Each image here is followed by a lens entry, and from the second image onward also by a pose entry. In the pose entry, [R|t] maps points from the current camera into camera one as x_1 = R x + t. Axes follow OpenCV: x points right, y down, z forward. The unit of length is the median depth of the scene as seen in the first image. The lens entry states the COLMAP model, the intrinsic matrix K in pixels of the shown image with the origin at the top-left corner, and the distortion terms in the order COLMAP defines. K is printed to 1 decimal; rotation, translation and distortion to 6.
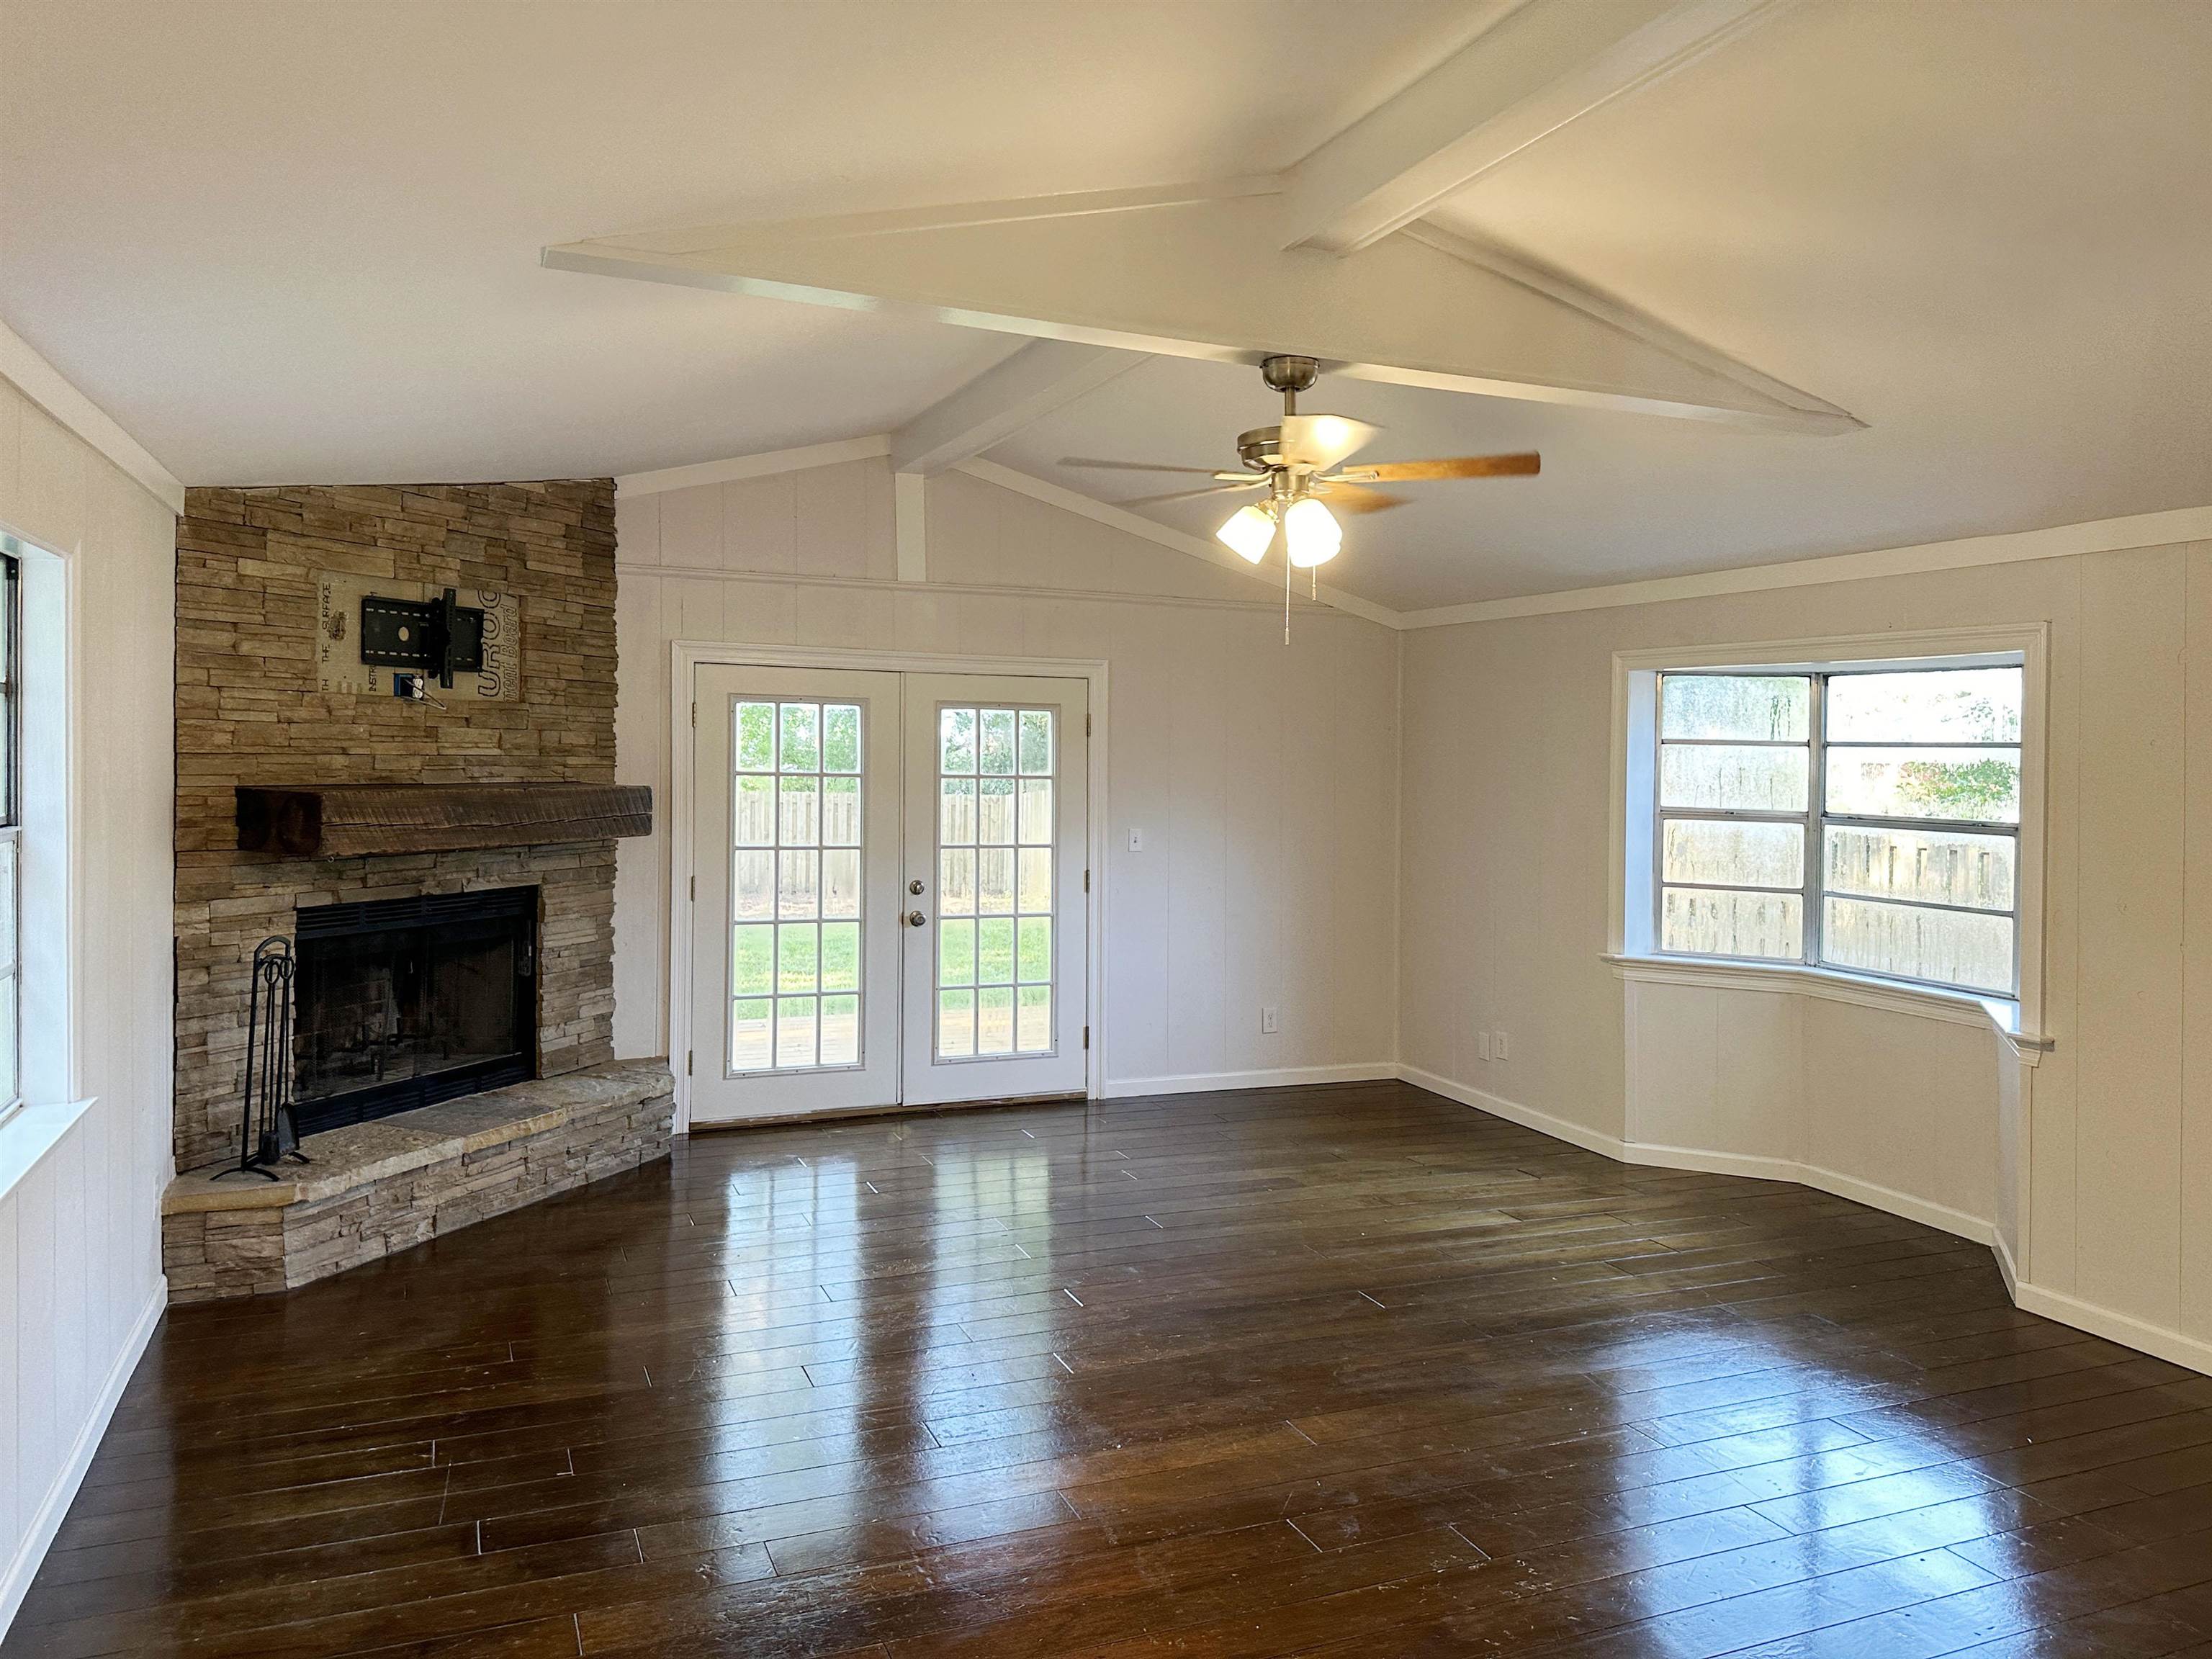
lens RADIAL K [[1573.1, 0, 1113.7], [0, 1573.1, 776.1], [0, 0, 1]] dist [0.137409, -0.027089]
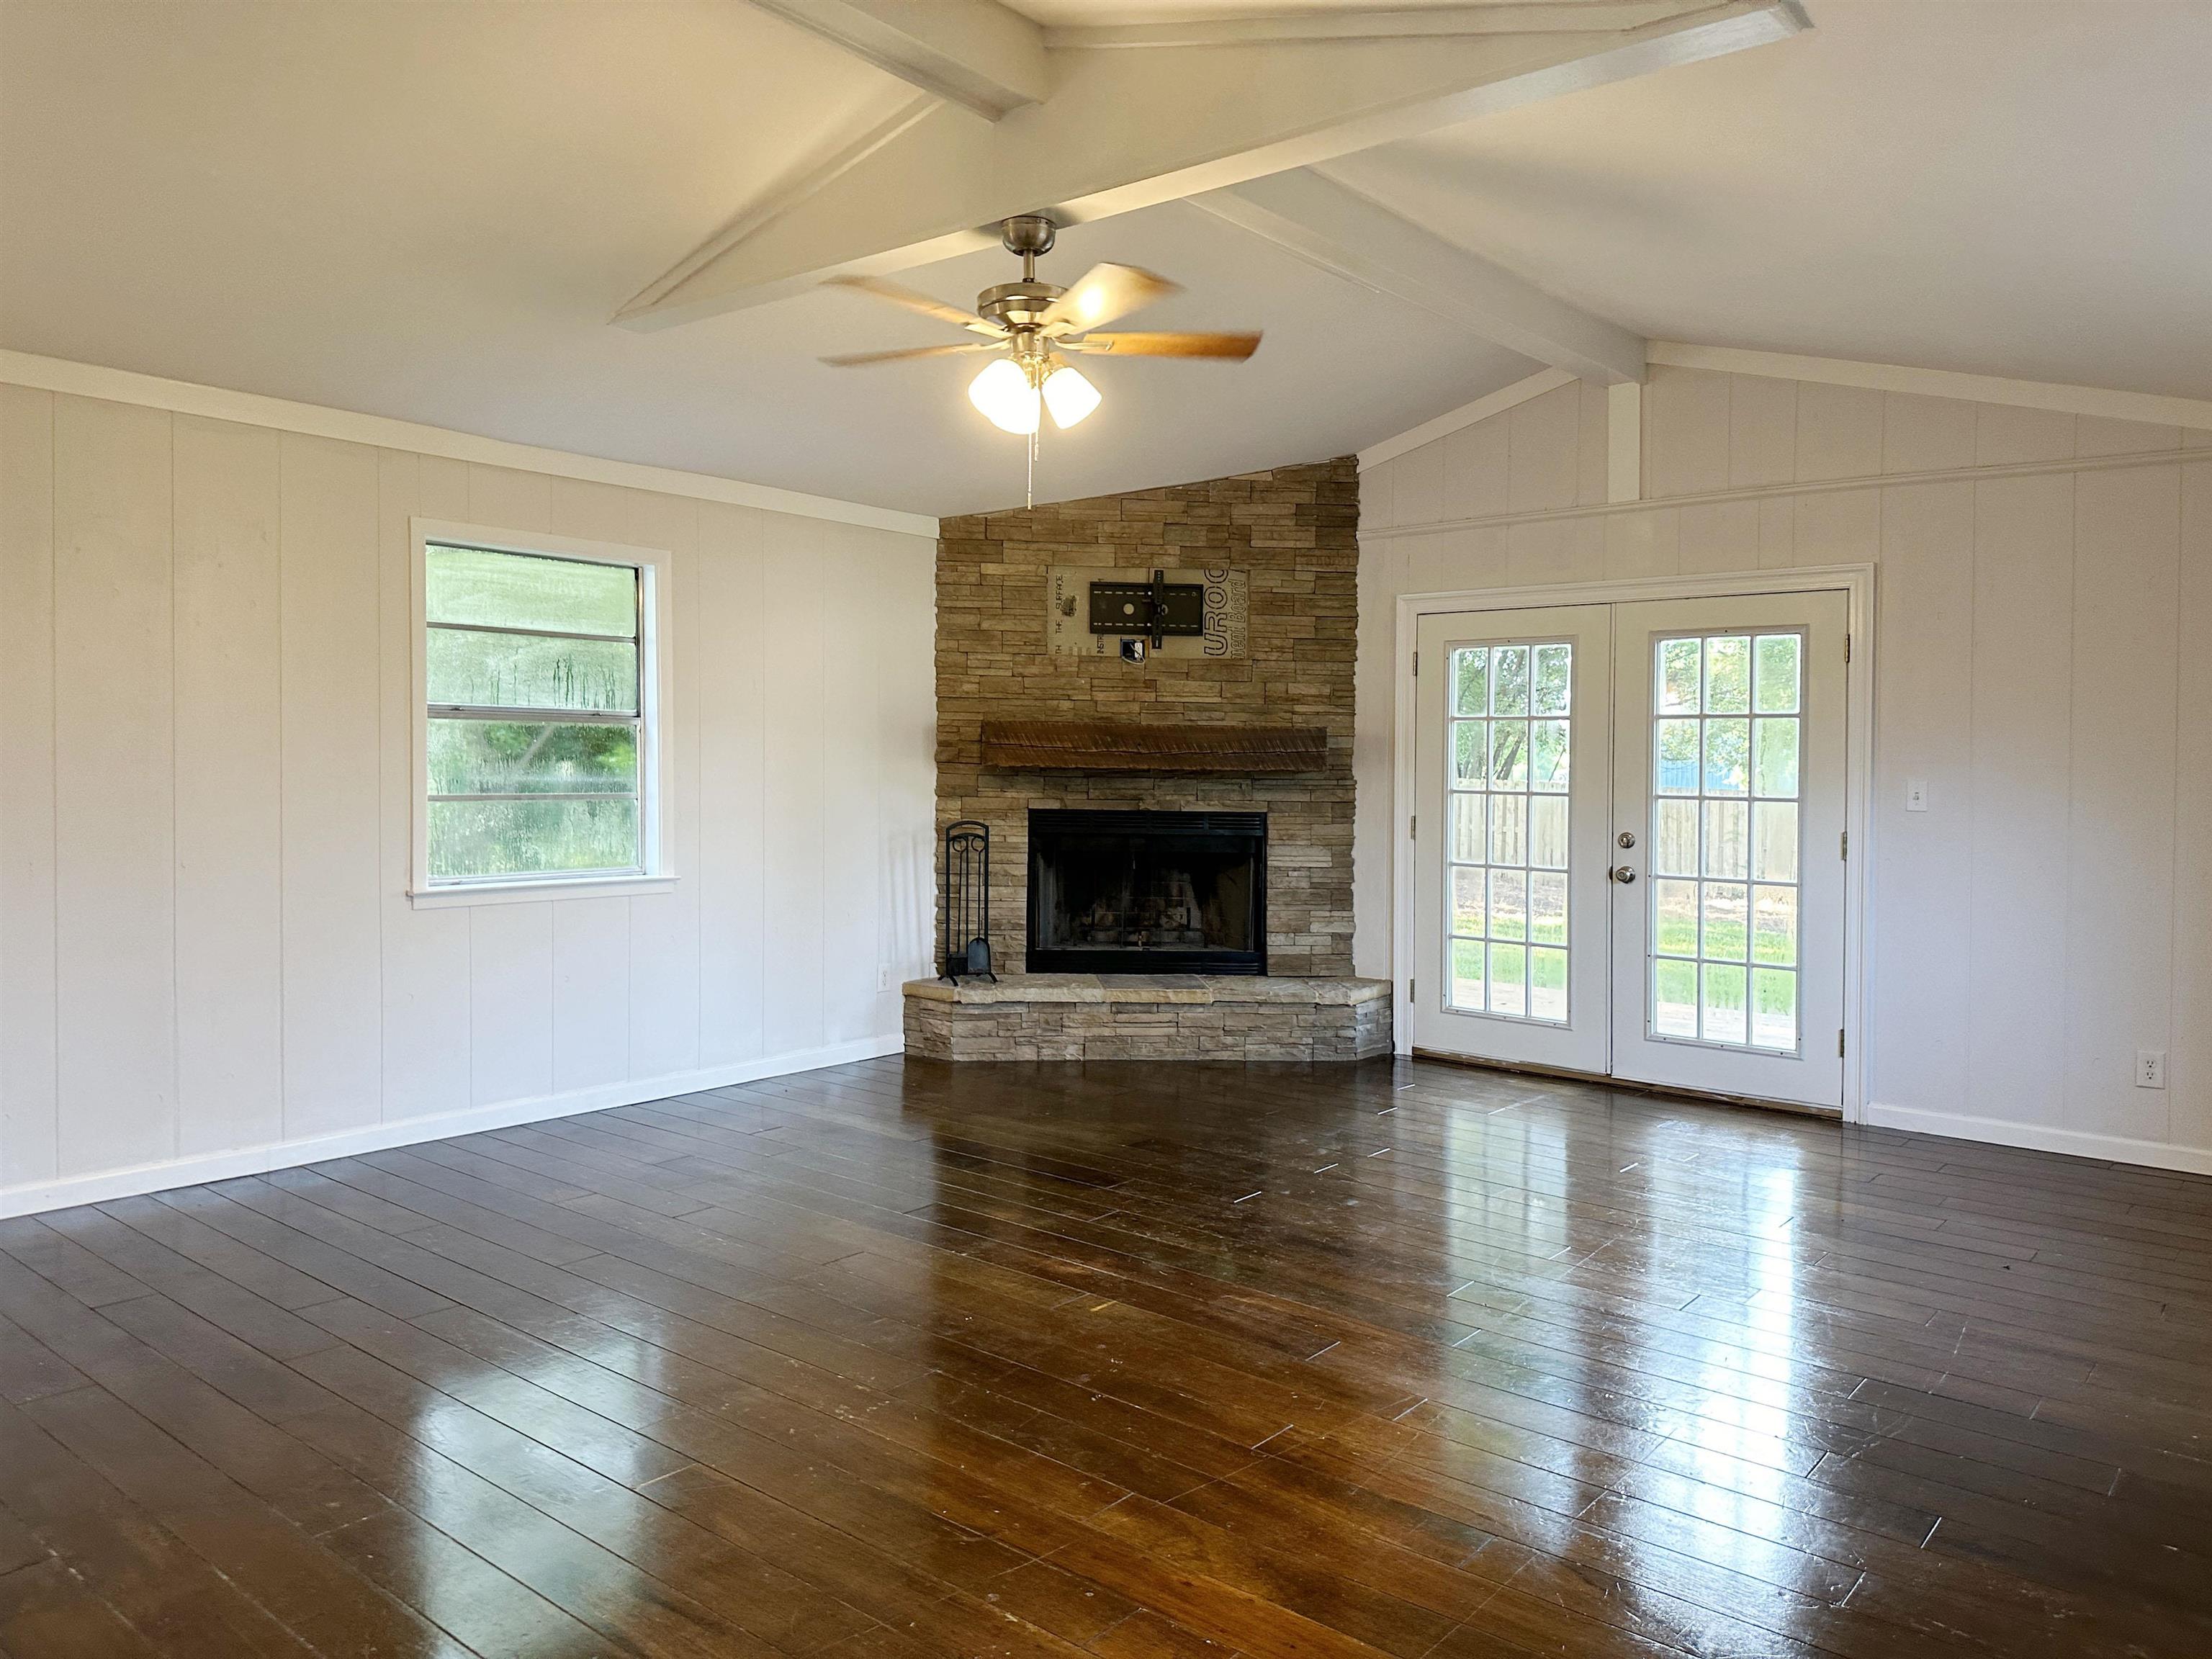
lens RADIAL K [[1573.1, 0, 1109.7], [0, 1573.1, 815.7], [0, 0, 1]] dist [0.137409, -0.027089]
pose [[0.487145, 0.021766, -0.873050, 0.587947], [-0.019944, 0.999706, 0.013796, 0.054627], [0.873093, 0.010692, 0.487436, 0.321130]]
